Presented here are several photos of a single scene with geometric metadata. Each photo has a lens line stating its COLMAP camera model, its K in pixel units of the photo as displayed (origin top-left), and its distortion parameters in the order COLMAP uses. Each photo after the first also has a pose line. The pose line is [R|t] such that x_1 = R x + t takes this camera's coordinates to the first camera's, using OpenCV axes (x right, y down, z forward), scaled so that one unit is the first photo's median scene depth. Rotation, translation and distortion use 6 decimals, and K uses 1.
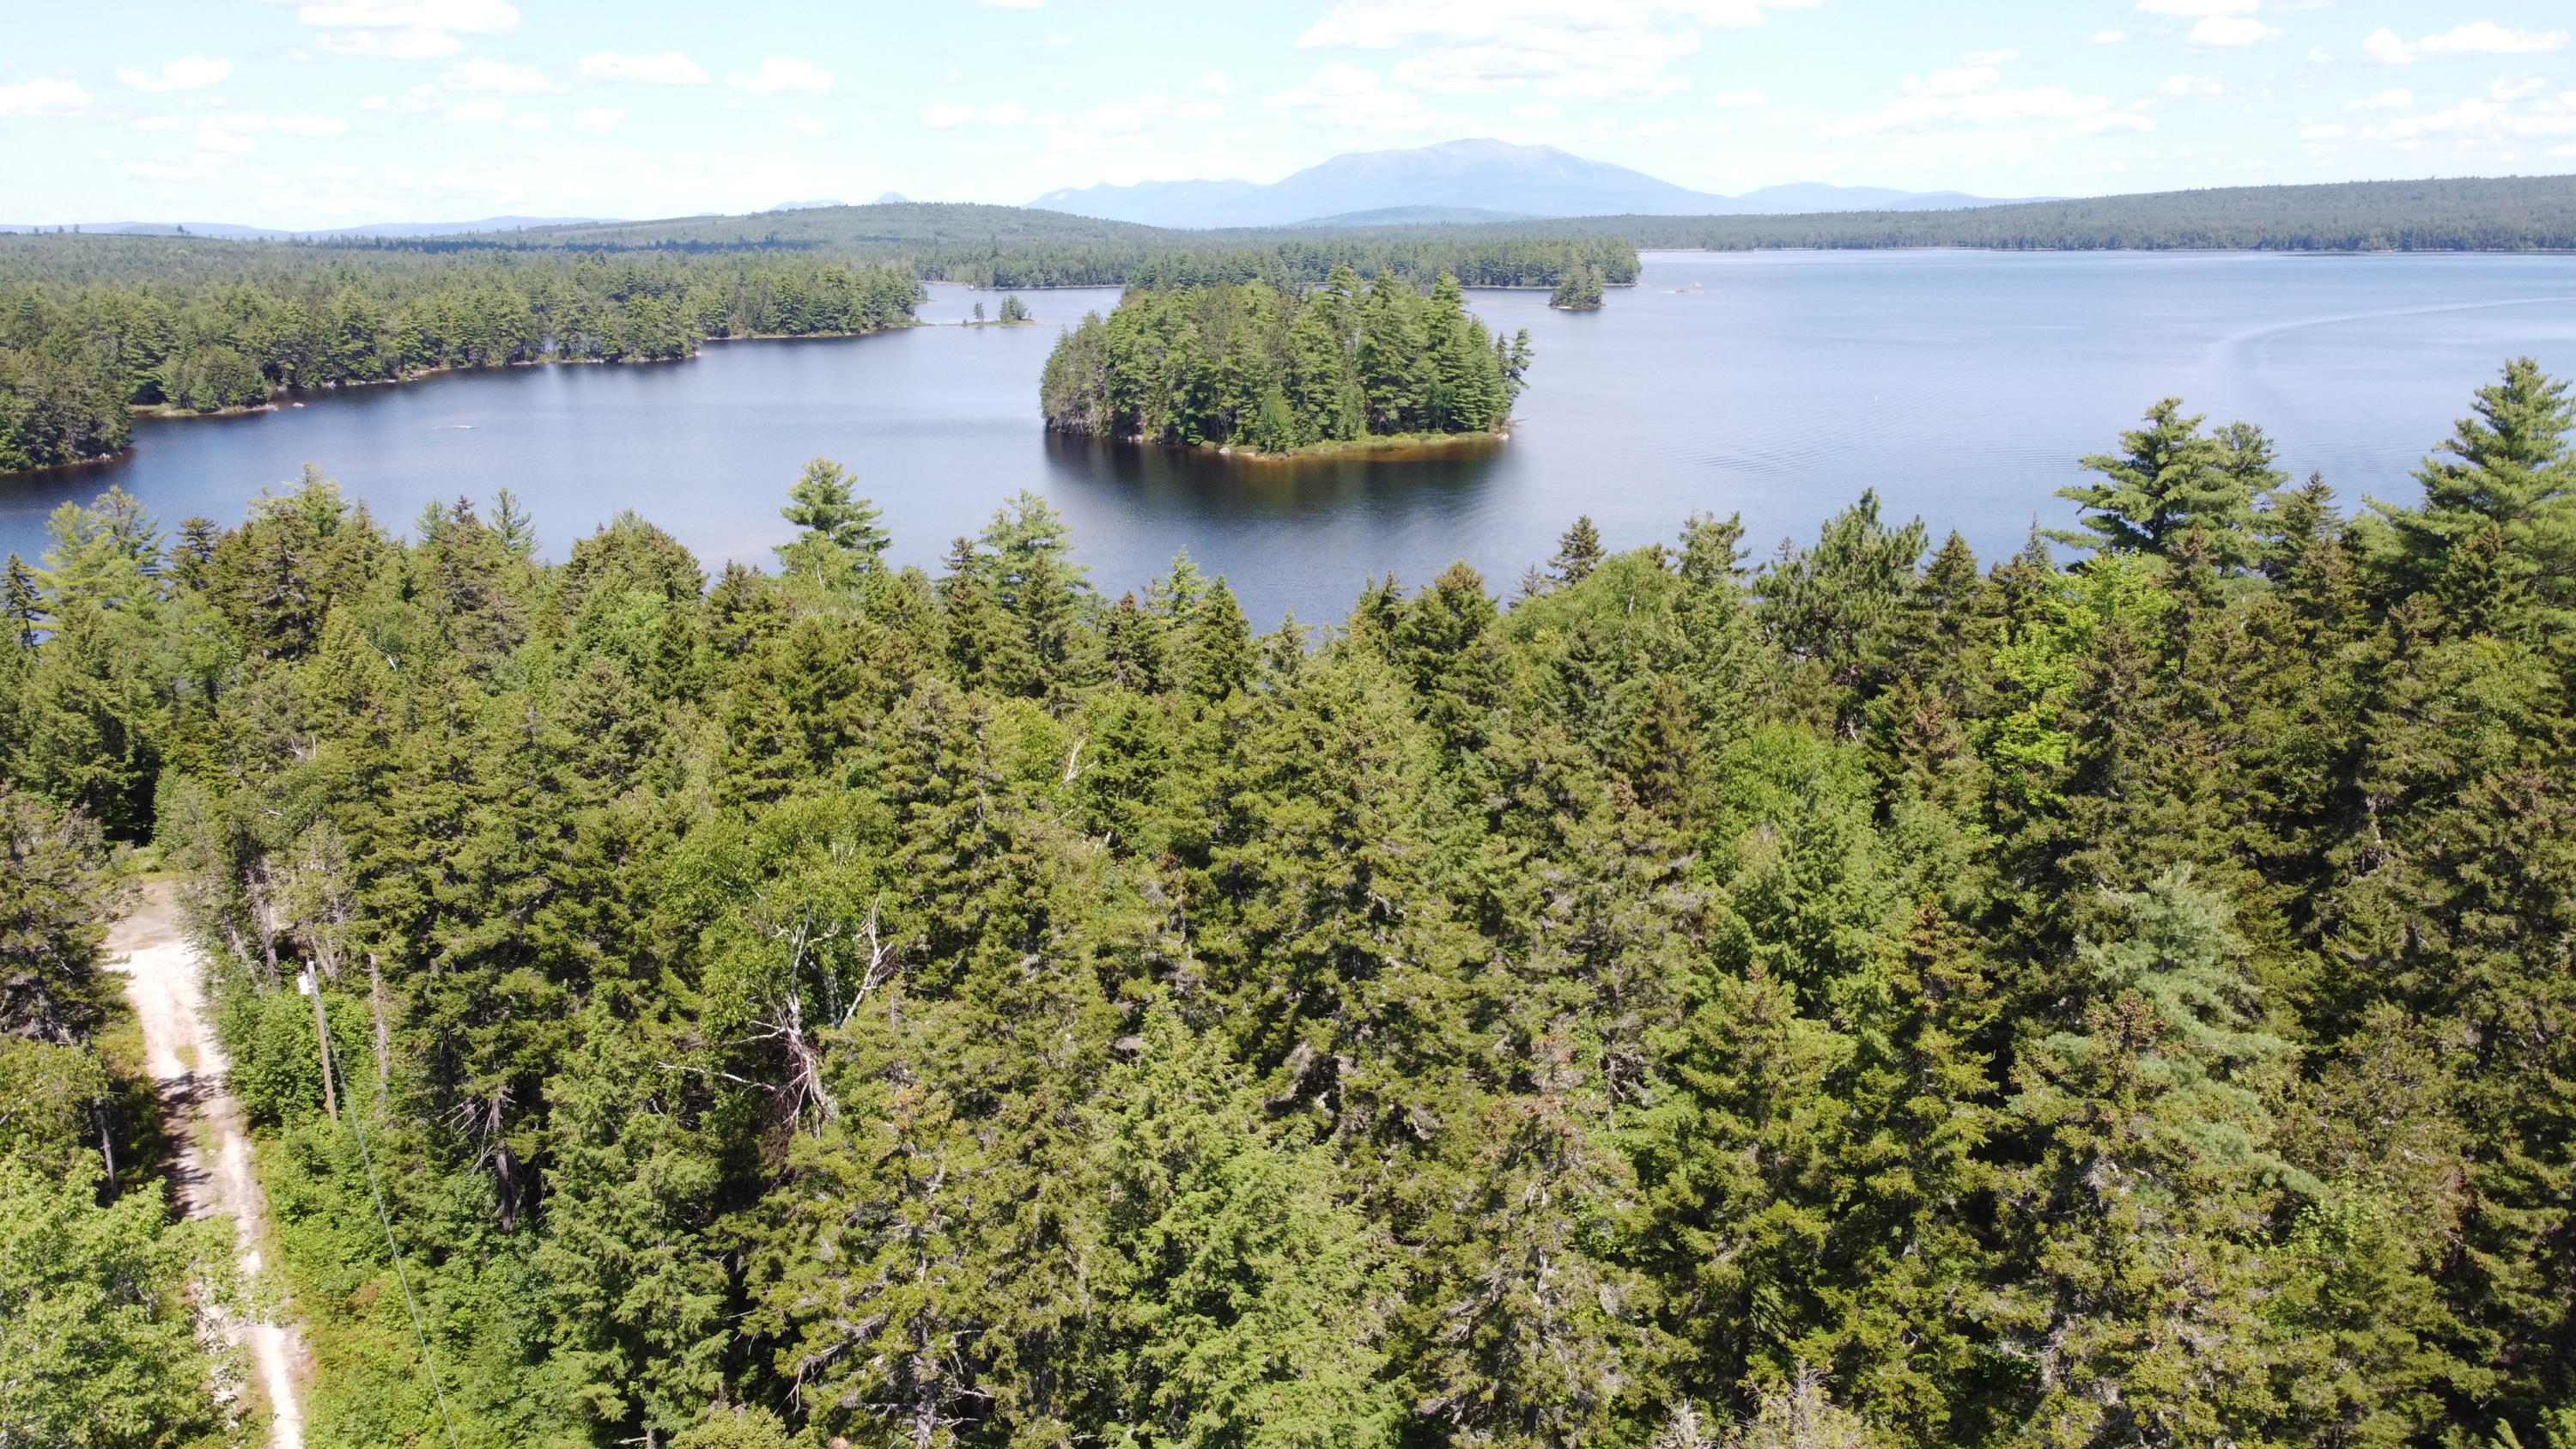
lens RADIAL K [[1954.8, 0, 1287.6], [0, 1954.8, 723.2], [0, 0, 1]] dist [0.024475, -0.007232]
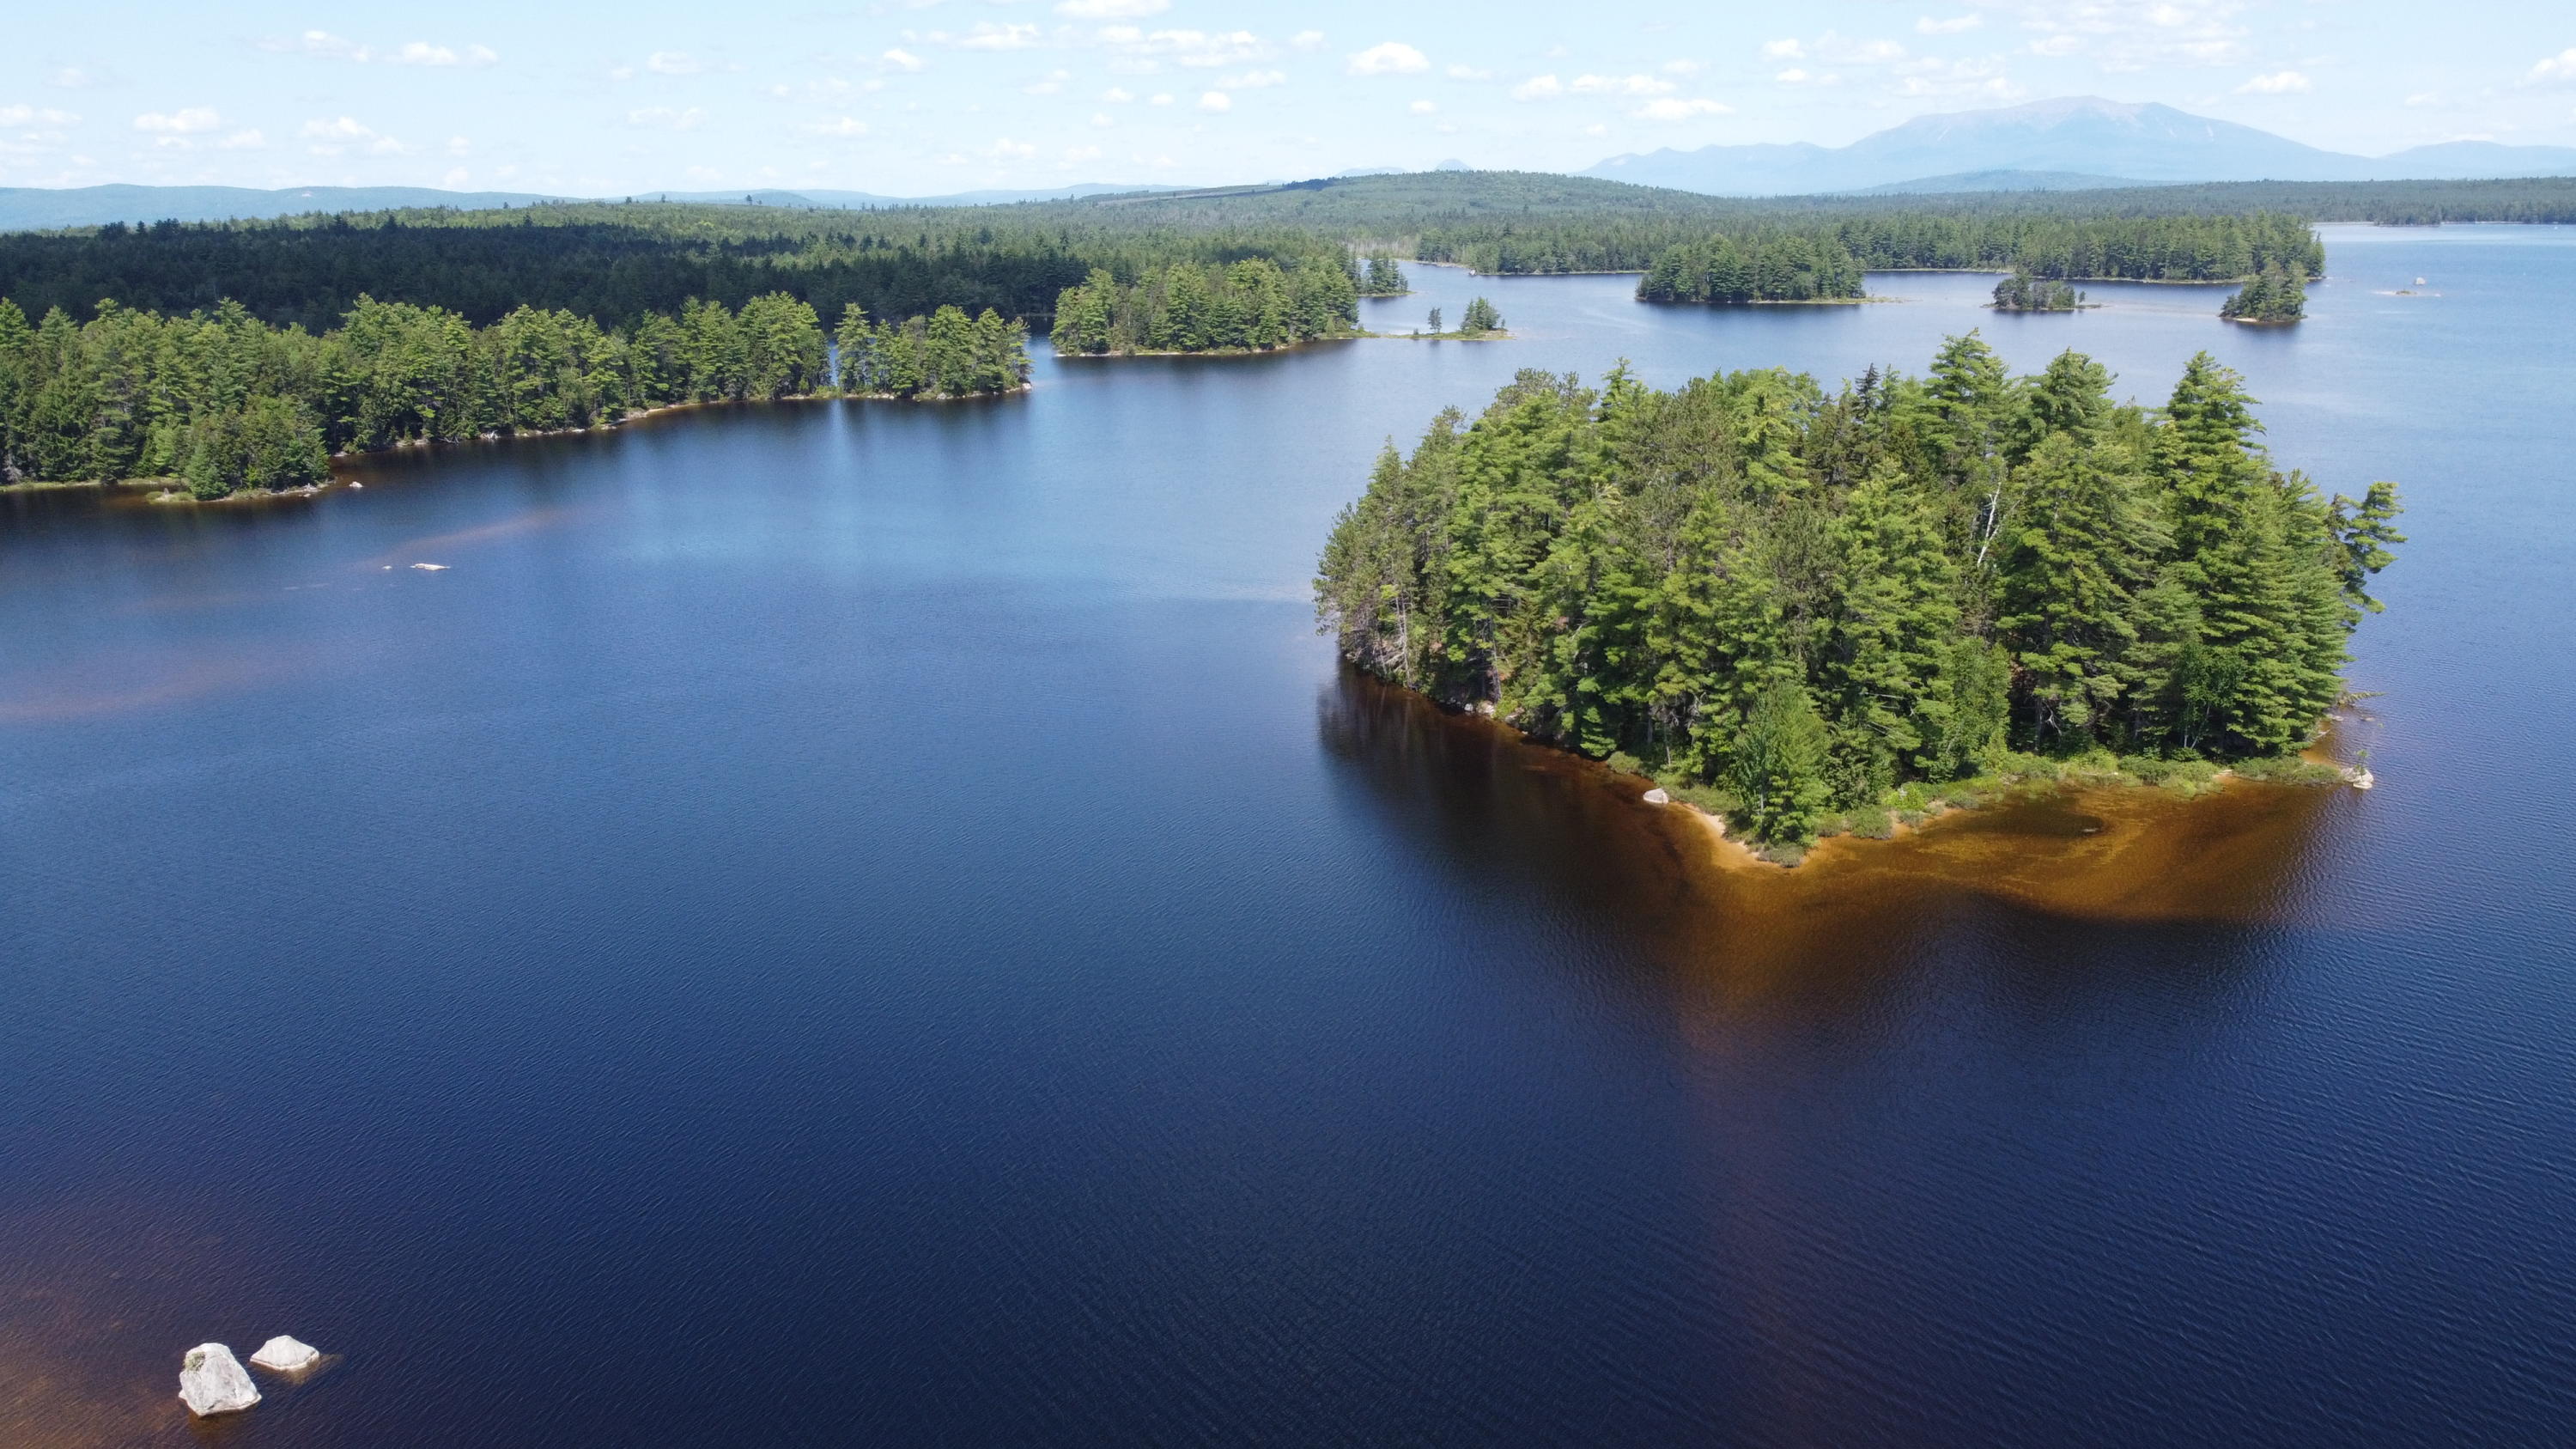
lens RADIAL K [[1954.8, 0, 1295.6], [0, 1954.8, 724.6], [0, 0, 1]] dist [0.024475, -0.007232]
pose [[0.963729, 0.071549, -0.257111, 0.000280], [-0.067241, 0.997410, 0.025522, -0.102286], [0.258272, -0.007308, 0.966045, 0.362395]]
